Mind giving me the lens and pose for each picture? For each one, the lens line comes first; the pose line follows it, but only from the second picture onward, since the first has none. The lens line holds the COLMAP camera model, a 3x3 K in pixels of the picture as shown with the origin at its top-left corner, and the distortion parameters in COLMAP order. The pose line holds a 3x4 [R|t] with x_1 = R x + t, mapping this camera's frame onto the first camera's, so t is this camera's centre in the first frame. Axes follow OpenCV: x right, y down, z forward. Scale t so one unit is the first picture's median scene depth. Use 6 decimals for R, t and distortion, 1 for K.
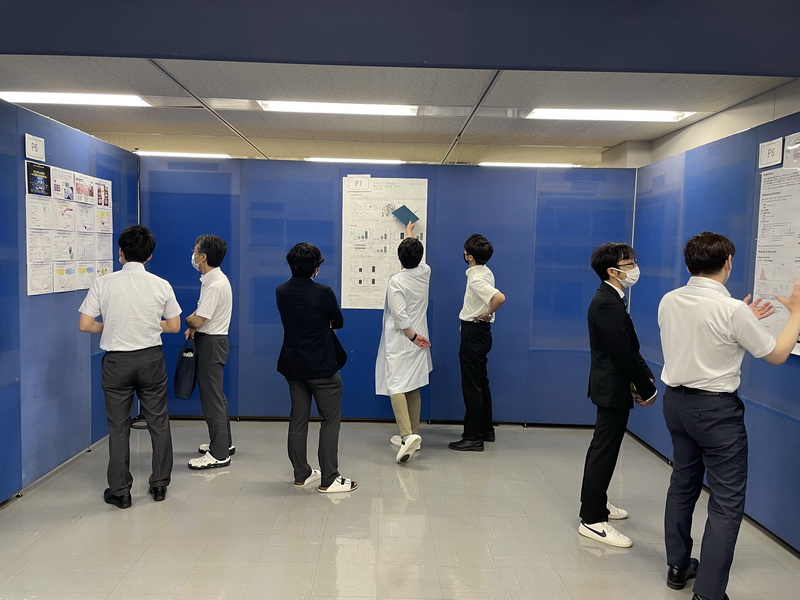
lens RADIAL K [[618.9, 0, 397.8], [0, 618.9, 302.6], [0, 0, 1]] dist [0.026851, -0.001379]
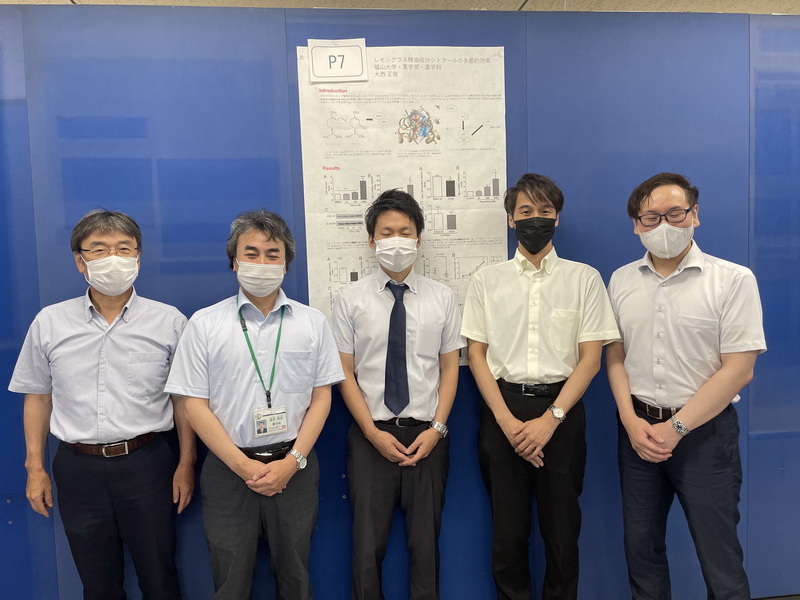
lens RADIAL K [[618.9, 0, 401.9], [0, 618.9, 299.0], [0, 0, 1]] dist [0.026851, -0.001379]
pose [[0.997344, -0.059026, 0.042678, -0.047338], [0.059677, 0.998117, -0.014149, -0.031003], [-0.041763, 0.016658, 0.998989, 0.598095]]
